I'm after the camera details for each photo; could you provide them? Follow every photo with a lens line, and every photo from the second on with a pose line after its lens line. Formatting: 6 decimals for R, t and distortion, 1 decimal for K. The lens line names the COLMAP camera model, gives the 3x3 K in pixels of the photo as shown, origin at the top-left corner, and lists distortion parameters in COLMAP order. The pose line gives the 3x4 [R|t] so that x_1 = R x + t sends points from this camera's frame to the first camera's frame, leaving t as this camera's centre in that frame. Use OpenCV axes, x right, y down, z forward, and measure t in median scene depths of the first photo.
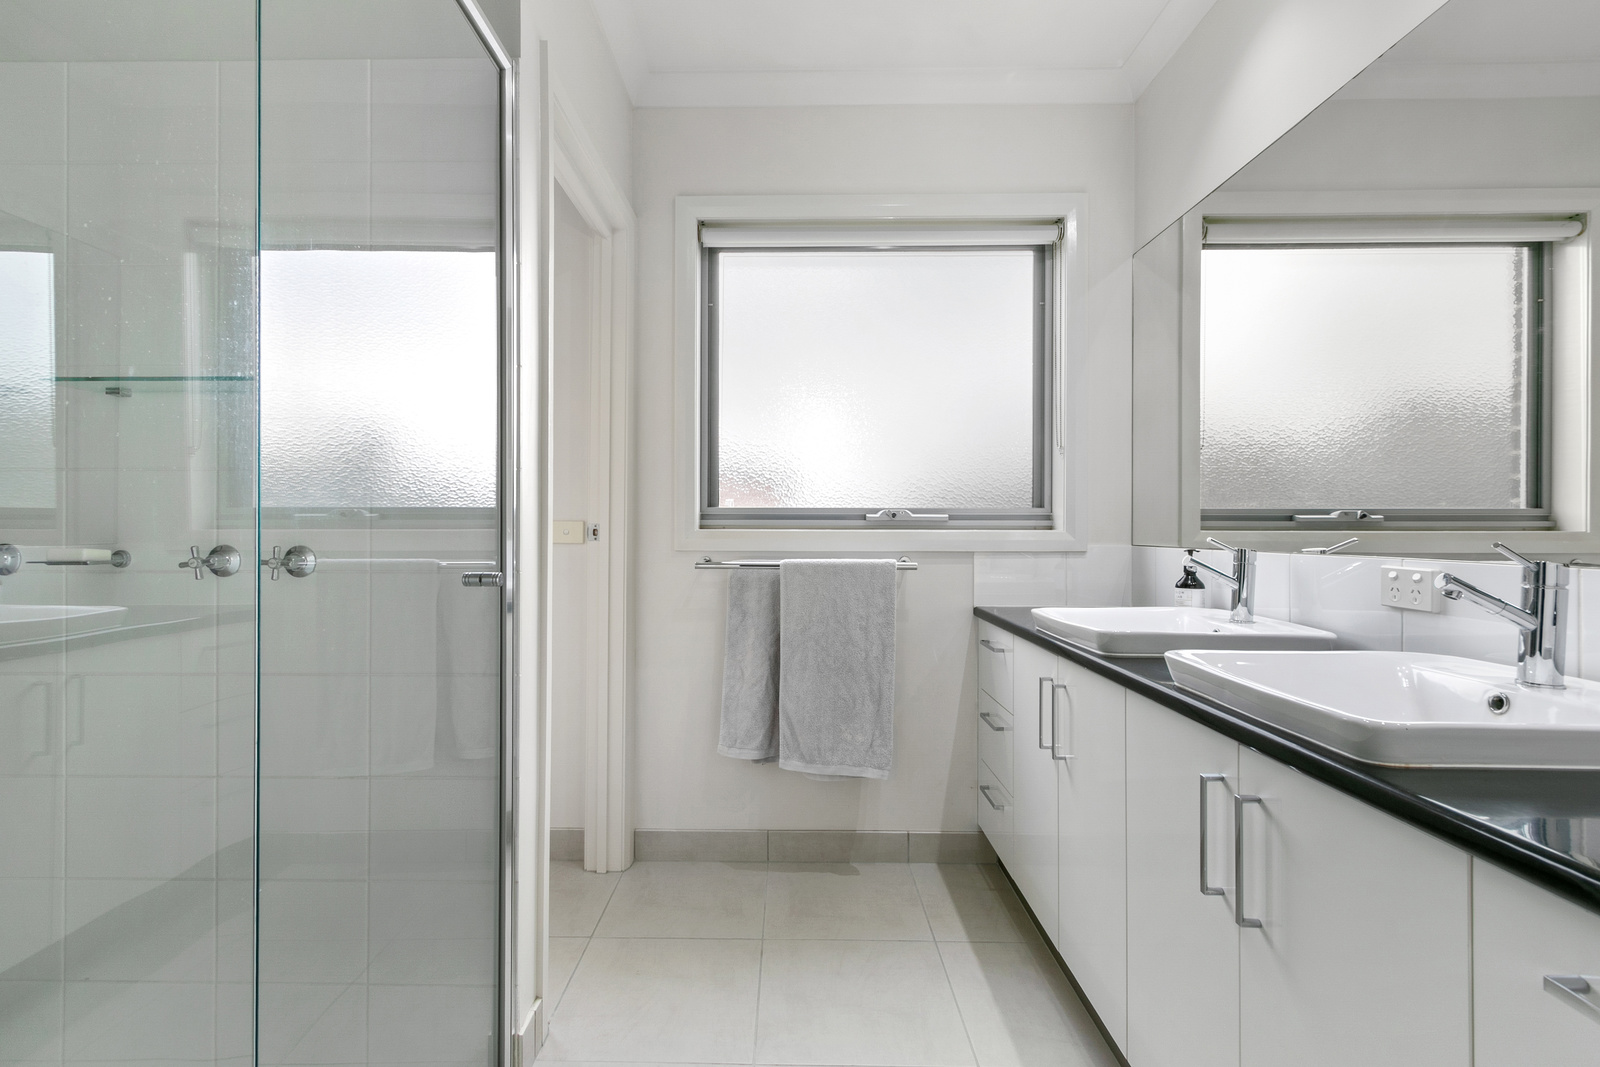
lens RADIAL K [[727.7, 0, 787.7], [0, 727.7, 533.7], [0, 0, 1]] dist [0.003587, 0.000394]
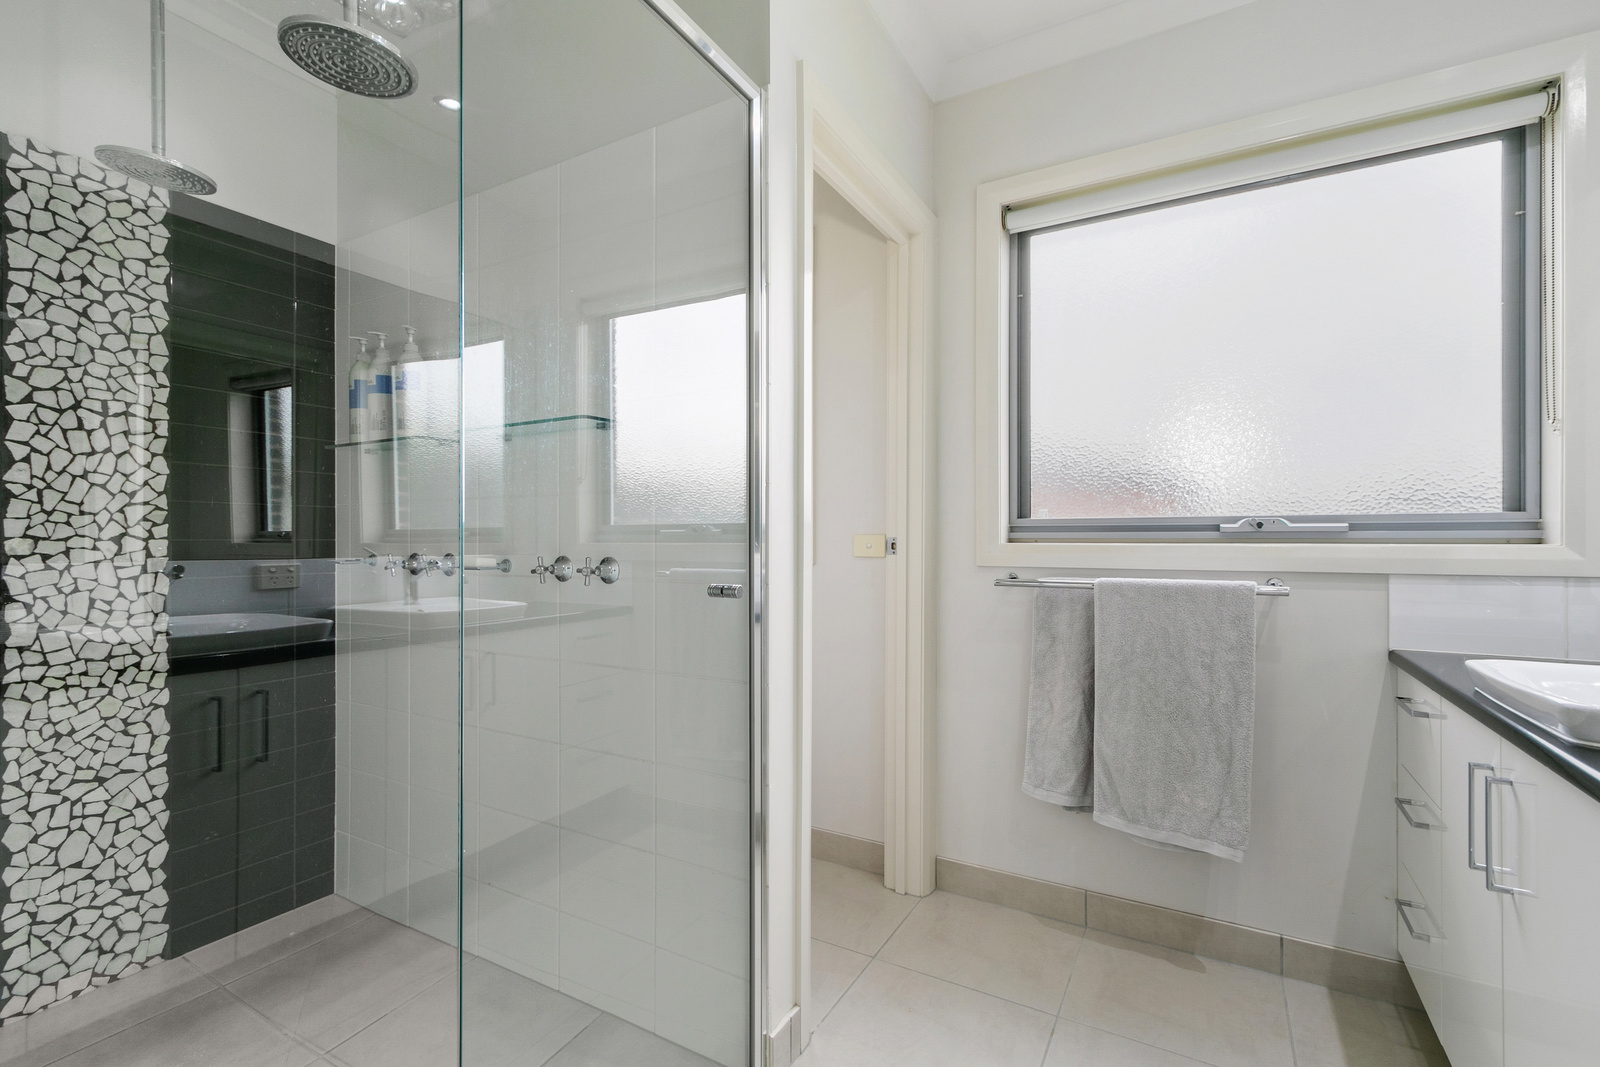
lens RADIAL K [[723.7, 0, 797.0], [0, 723.7, 543.9], [0, 0, 1]] dist [0.010950, -0.006715]
pose [[0.868609, 0.000959, -0.495497, 0.106816], [-0.002841, 0.999991, -0.003044, -0.001304], [0.495489, 0.004052, 0.868604, 0.081132]]
